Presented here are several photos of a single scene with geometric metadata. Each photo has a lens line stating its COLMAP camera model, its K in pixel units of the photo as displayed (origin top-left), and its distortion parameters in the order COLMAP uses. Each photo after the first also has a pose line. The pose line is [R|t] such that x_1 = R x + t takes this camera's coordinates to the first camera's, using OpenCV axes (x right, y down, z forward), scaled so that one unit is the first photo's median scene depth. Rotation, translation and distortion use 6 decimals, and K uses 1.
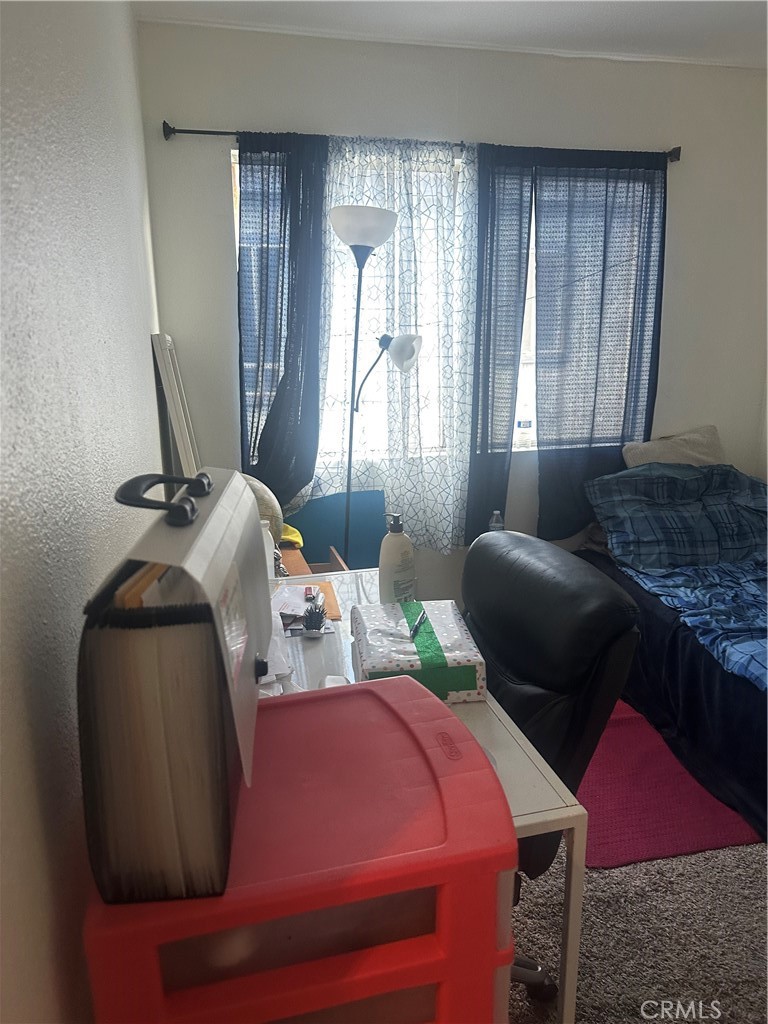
lens RADIAL K [[752.8, 0, 386.8], [0, 752.8, 535.3], [0, 0, 1]] dist [0.116955, -0.223064]
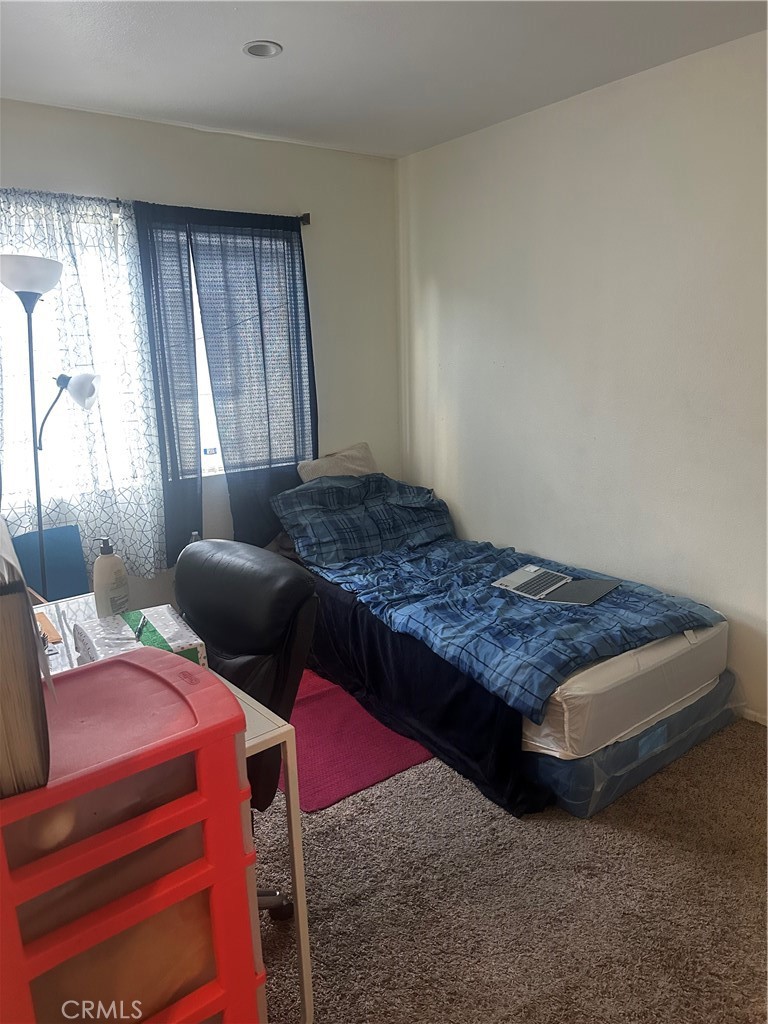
lens RADIAL K [[752.8, 0, 386.8], [0, 752.8, 535.3], [0, 0, 1]] dist [0.116955, -0.223064]
pose [[0.914952, -0.114336, 0.387027, -0.026263], [0.127943, 0.991736, -0.009485, 0.020247], [-0.382745, 0.058196, 0.922019, -0.122442]]
